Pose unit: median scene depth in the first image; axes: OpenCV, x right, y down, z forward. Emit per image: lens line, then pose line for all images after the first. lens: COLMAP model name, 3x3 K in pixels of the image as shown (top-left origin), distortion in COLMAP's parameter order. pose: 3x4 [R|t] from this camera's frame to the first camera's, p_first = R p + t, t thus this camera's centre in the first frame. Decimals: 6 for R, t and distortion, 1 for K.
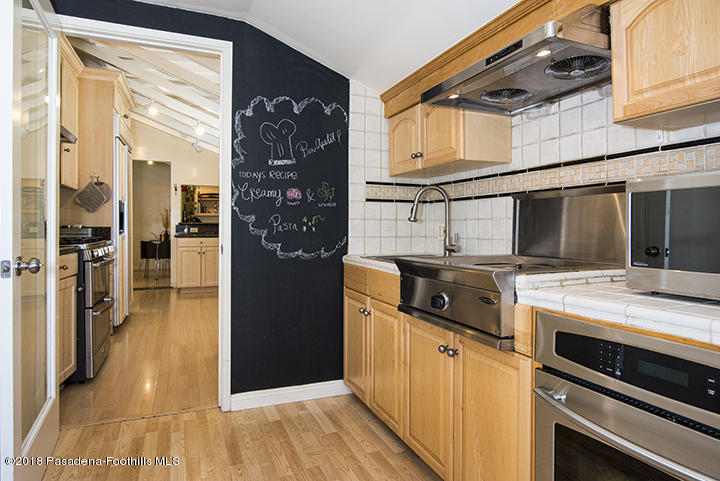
lens RADIAL K [[439.8, 0, 360.0], [0, 439.8, 240.5], [0, 0, 1]] dist [0.003167, 0.000316]
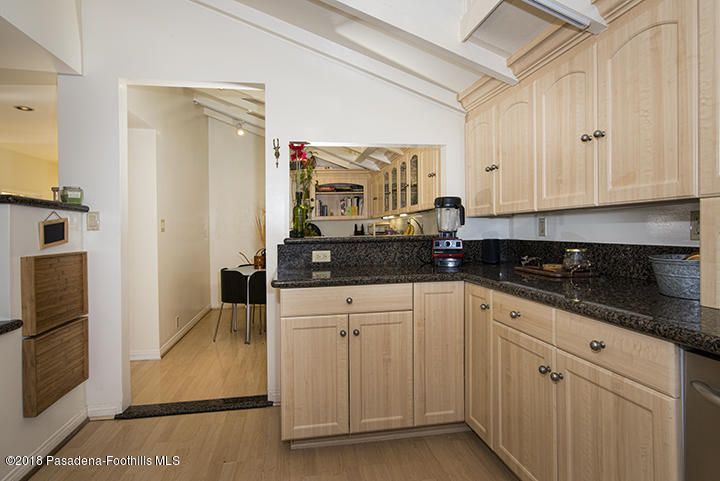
lens RADIAL K [[405.2, 0, 357.7], [0, 405.2, 232.7], [0, 0, 1]] dist [-0.003726, -0.001199]
pose [[0.975585, -0.018836, -0.218813, -0.190386], [0.014371, 0.999655, -0.021981, -0.026120], [0.219151, 0.018300, 0.975519, 0.468202]]
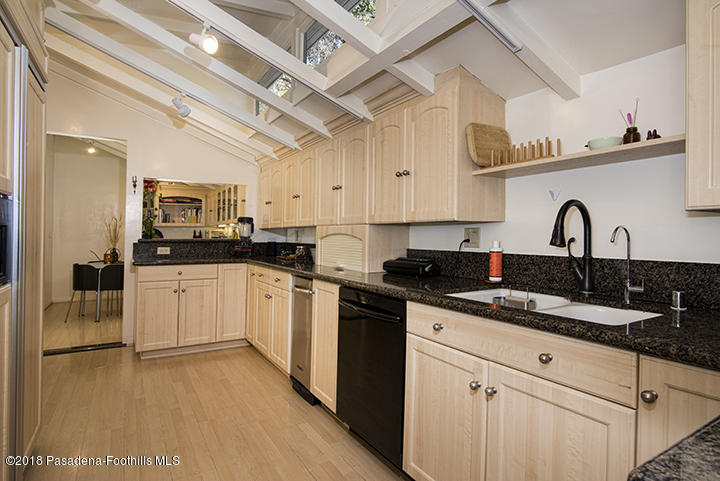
lens RADIAL K [[405.2, 0, 357.7], [0, 405.2, 232.7], [0, 0, 1]] dist [-0.003726, -0.001199]
pose [[0.990458, 0.004387, 0.137748, -0.130783], [0.000677, 0.999326, -0.036693, -0.020155], [-0.137816, 0.036436, 0.989787, 0.279176]]
